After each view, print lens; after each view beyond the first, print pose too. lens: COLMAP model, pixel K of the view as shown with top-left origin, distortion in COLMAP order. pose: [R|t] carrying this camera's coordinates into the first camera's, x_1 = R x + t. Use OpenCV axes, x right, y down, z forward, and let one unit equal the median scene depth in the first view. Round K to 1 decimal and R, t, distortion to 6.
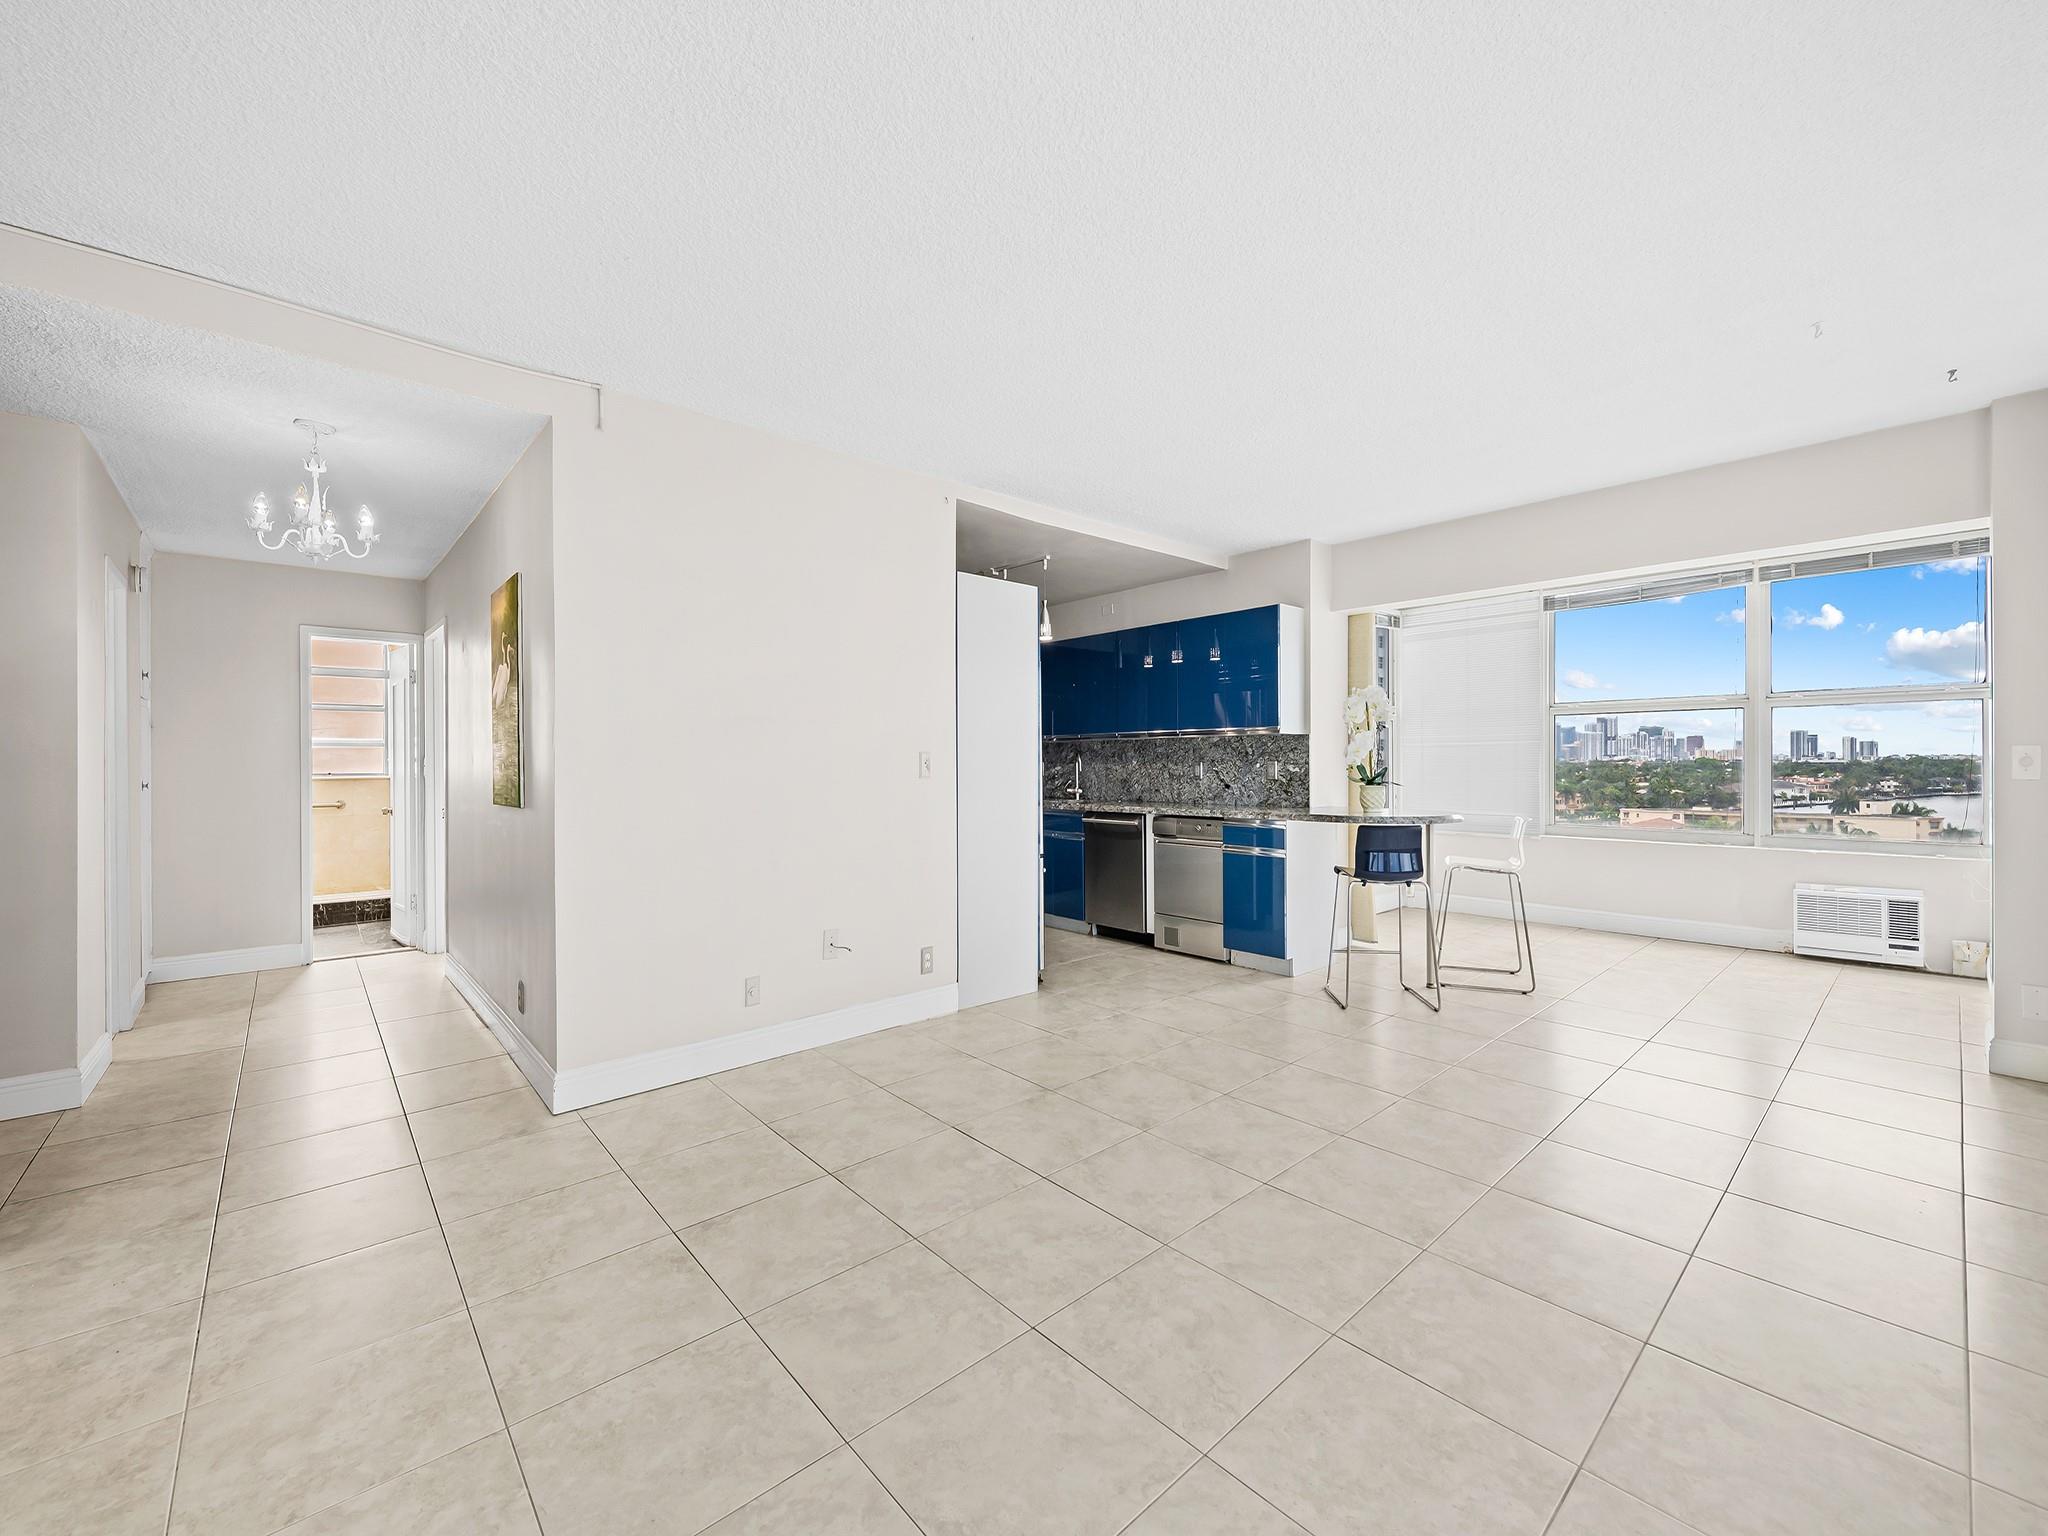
lens RADIAL K [[829.8, 0, 1041.6], [0, 829.8, 767.8], [0, 0, 1]] dist [0.002619, -0.002633]
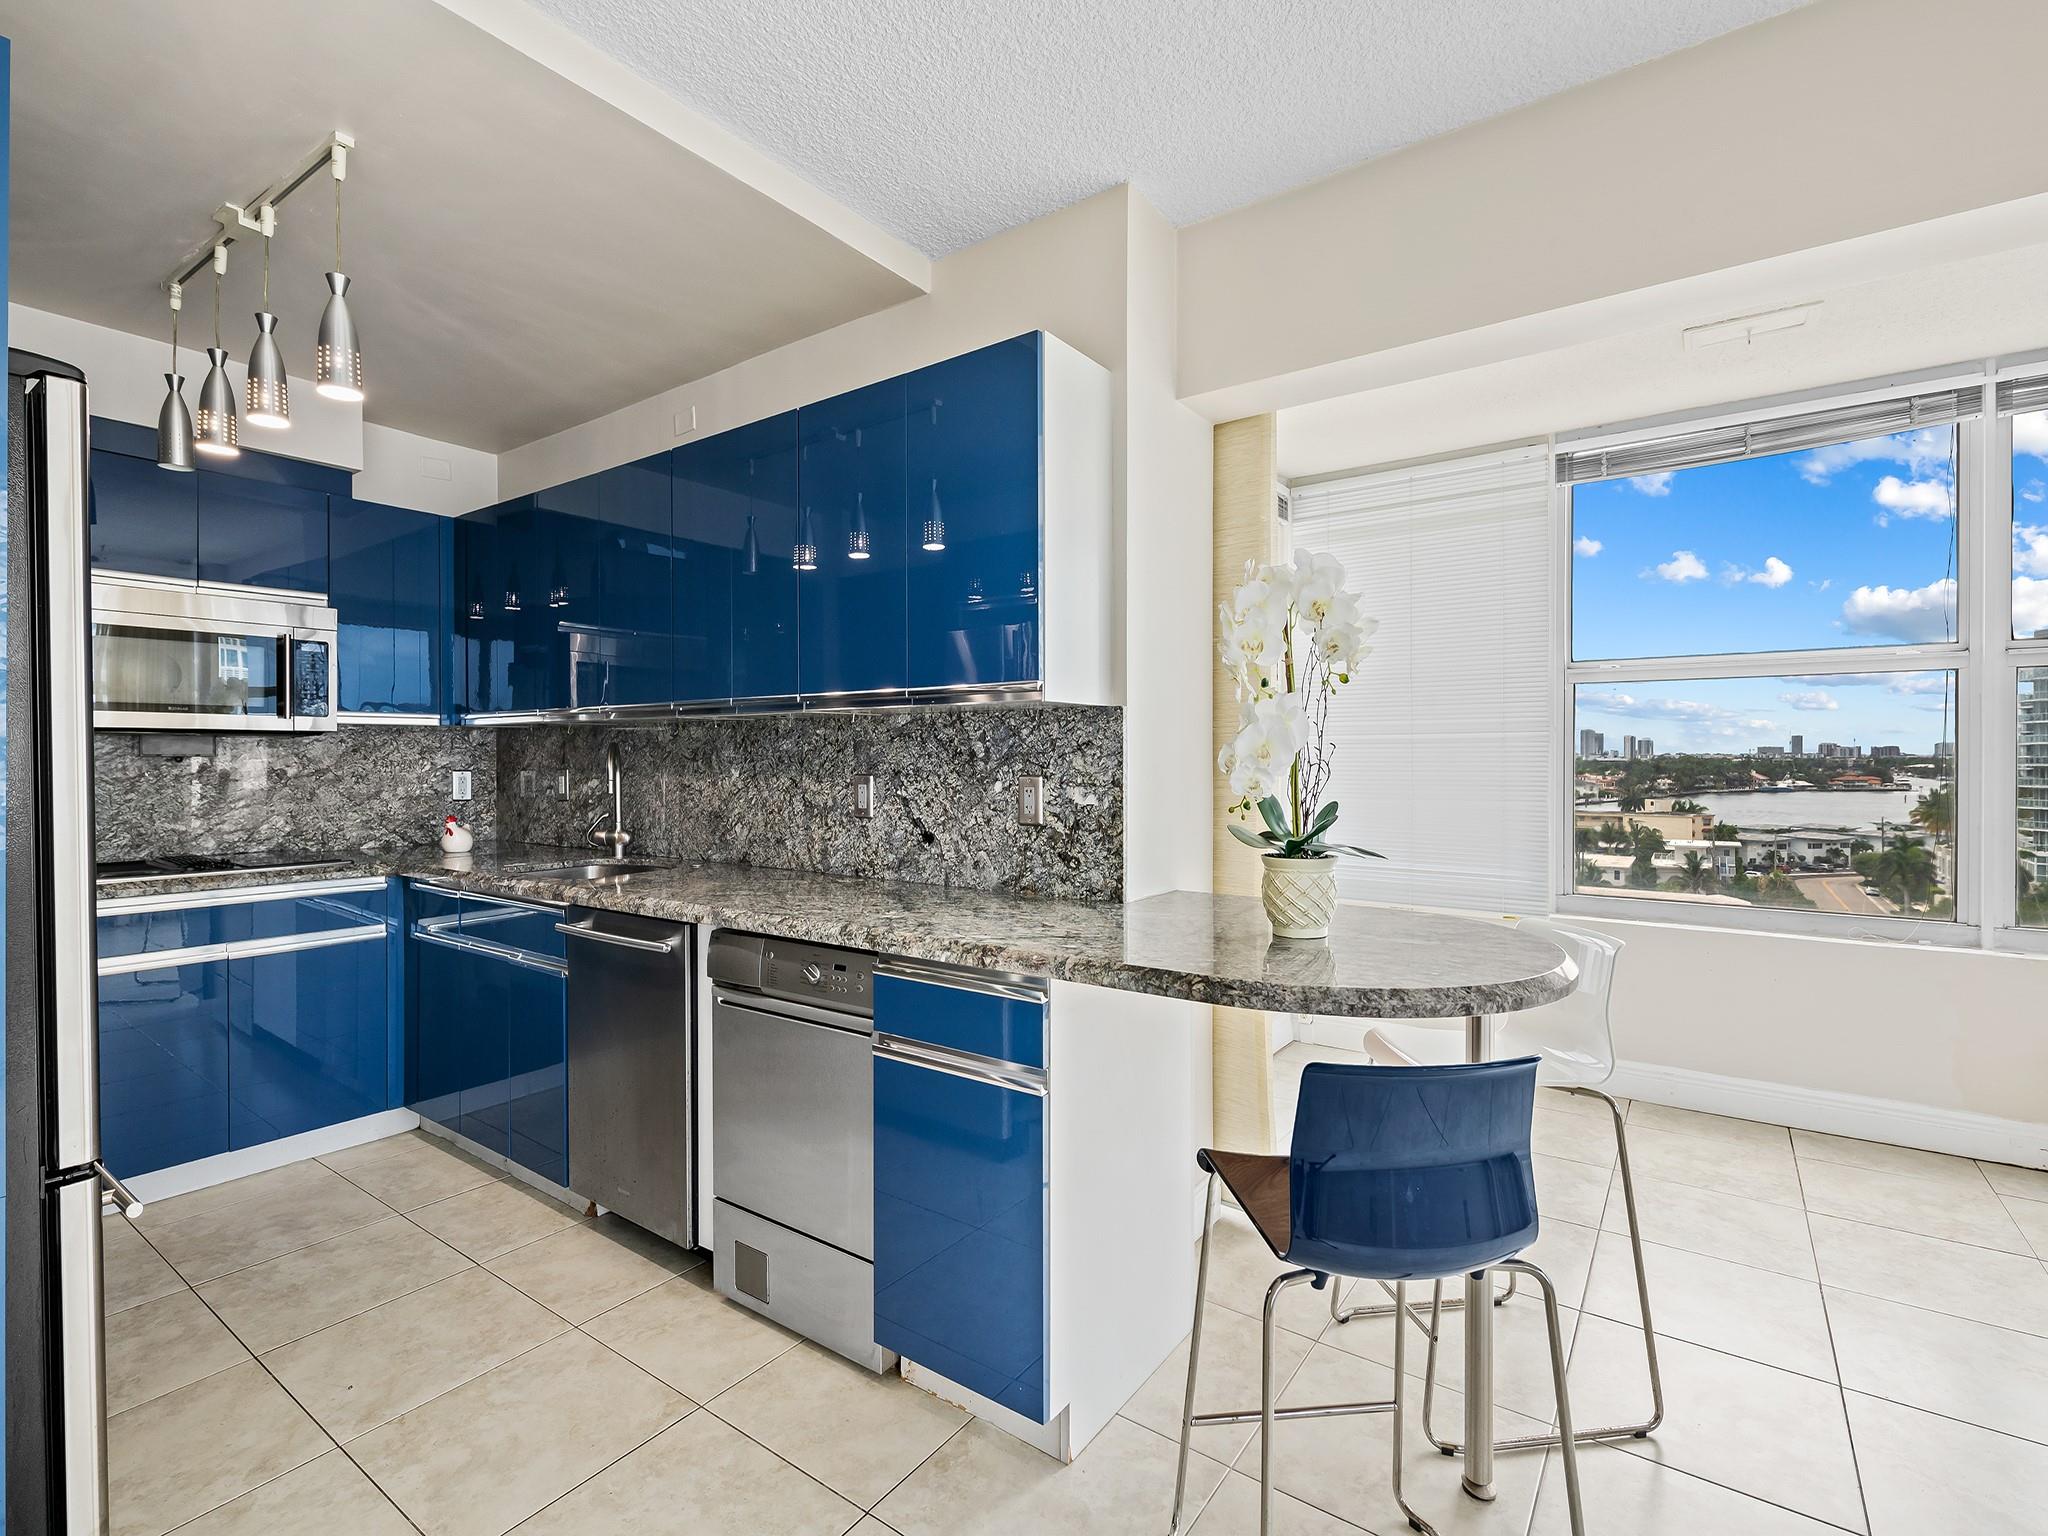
lens RADIAL K [[951.9, 0, 1030.7], [0, 951.9, 759.5], [0, 0, 1]] dist [0.006359, -0.003621]
pose [[0.978642, 0.004936, 0.205511, 0.203557], [-0.004059, 0.999981, -0.004692, -0.015439], [-0.205531, 0.003758, 0.978643, 0.619037]]
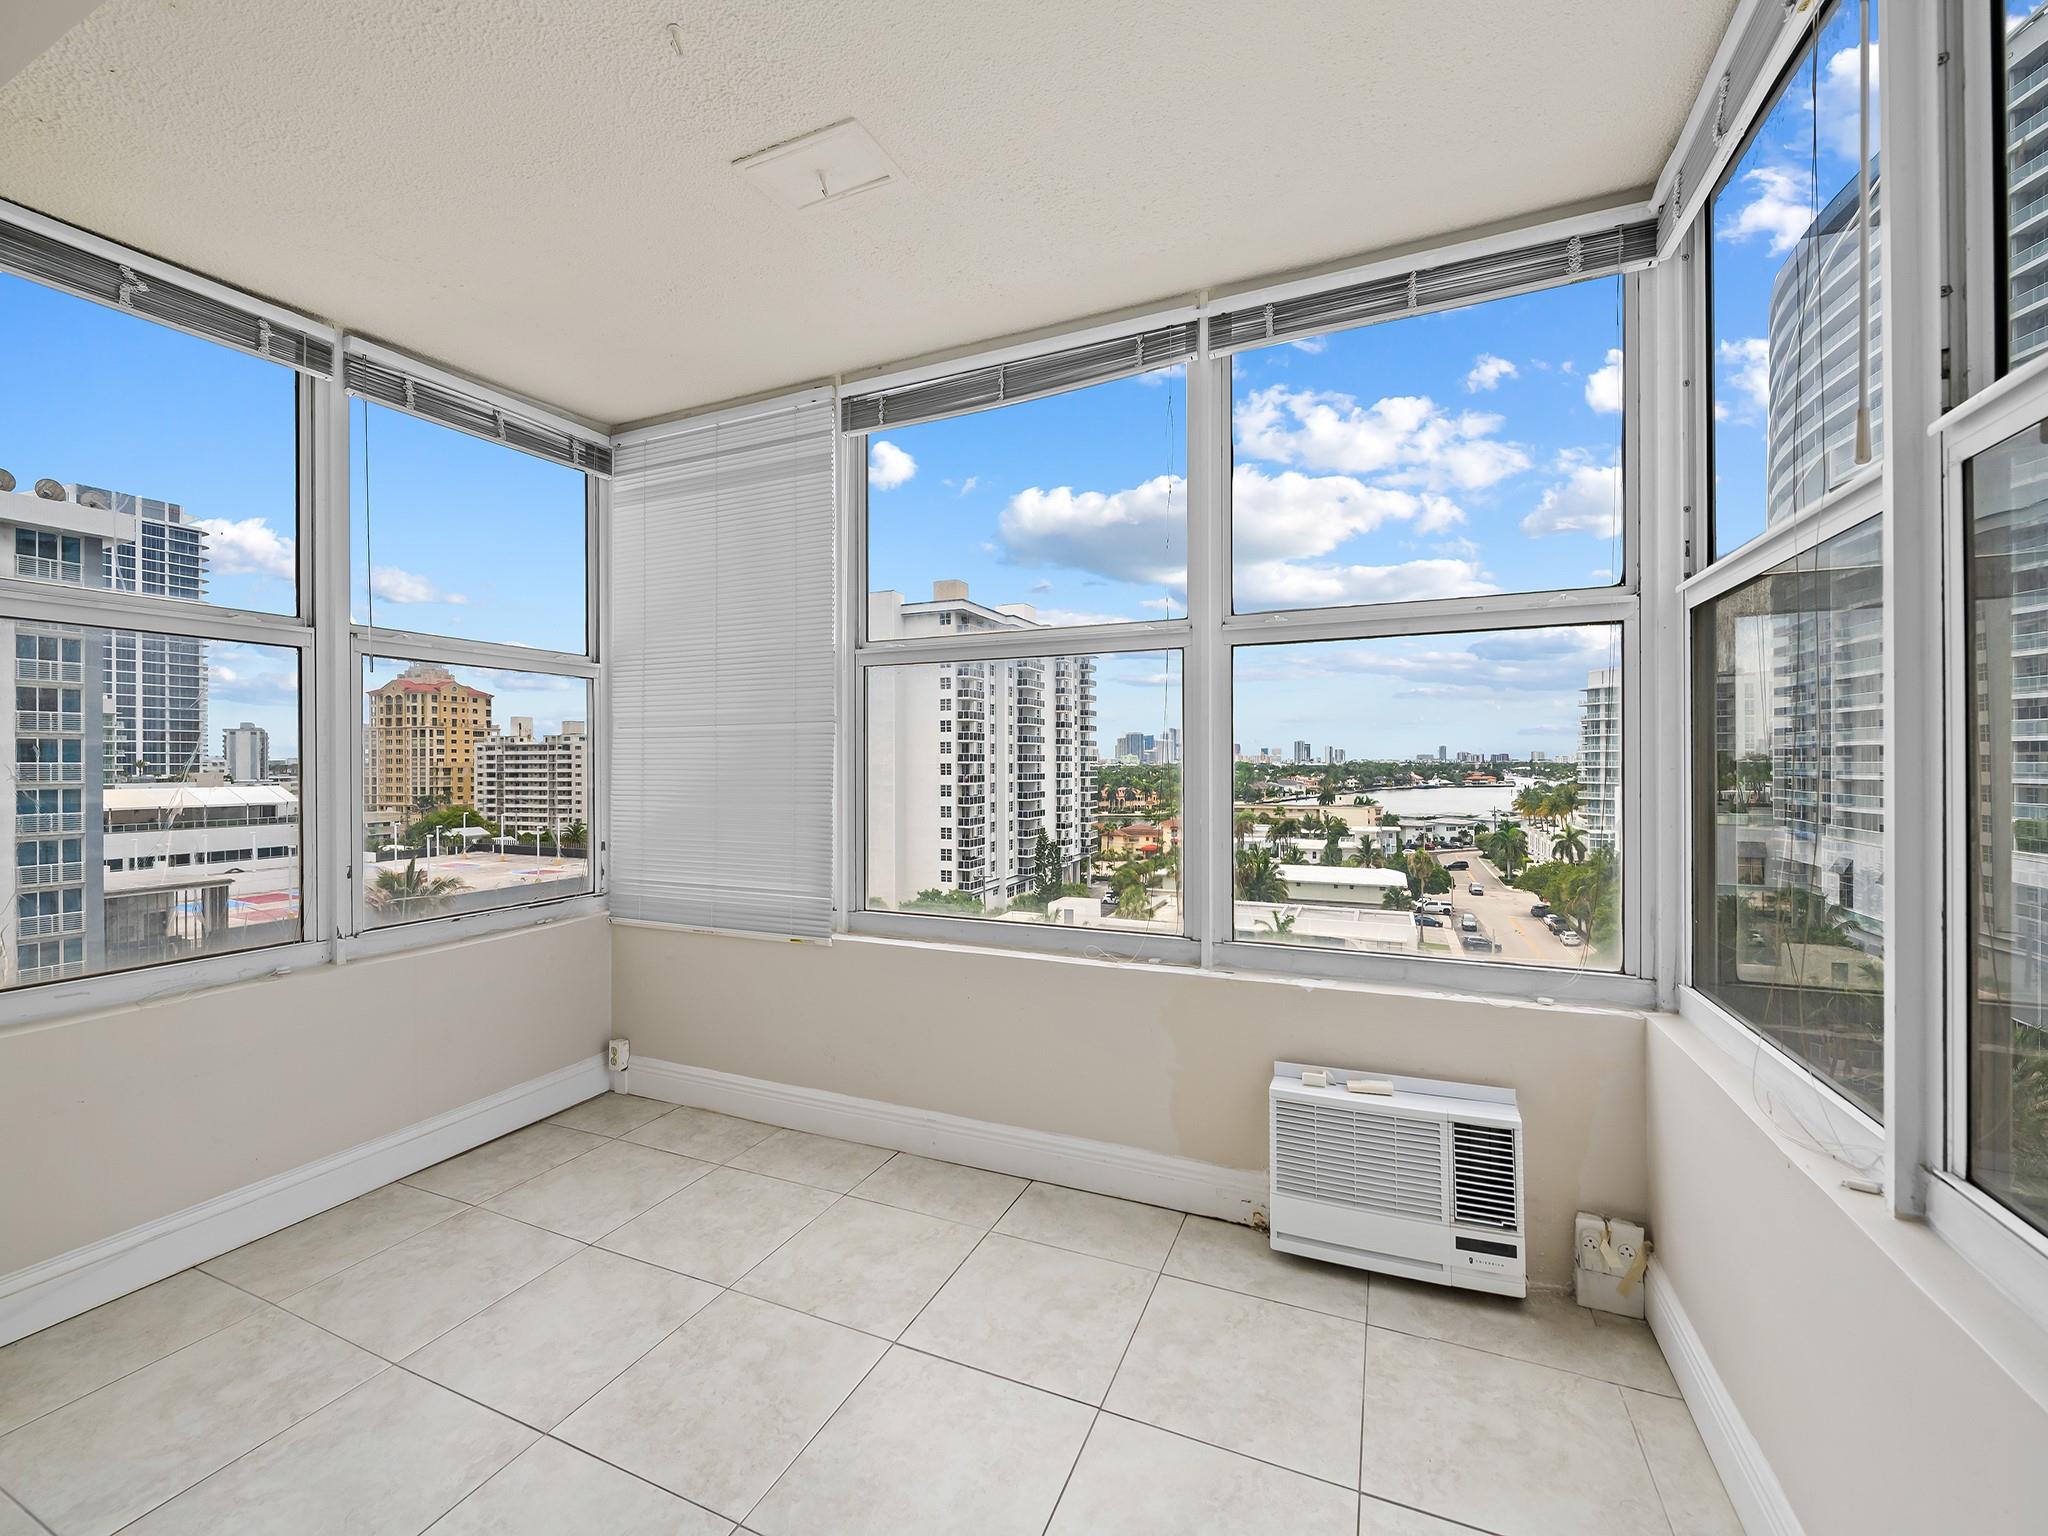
lens RADIAL K [[829.8, 0, 1027.3], [0, 829.8, 765.1], [0, 0, 1]] dist [0.002619, -0.002633]
pose [[0.911814, 0.001428, 0.410602, 0.661846], [0.000971, 0.999984, -0.005633, -0.010071], [-0.410603, 0.005535, 0.911797, 0.711515]]
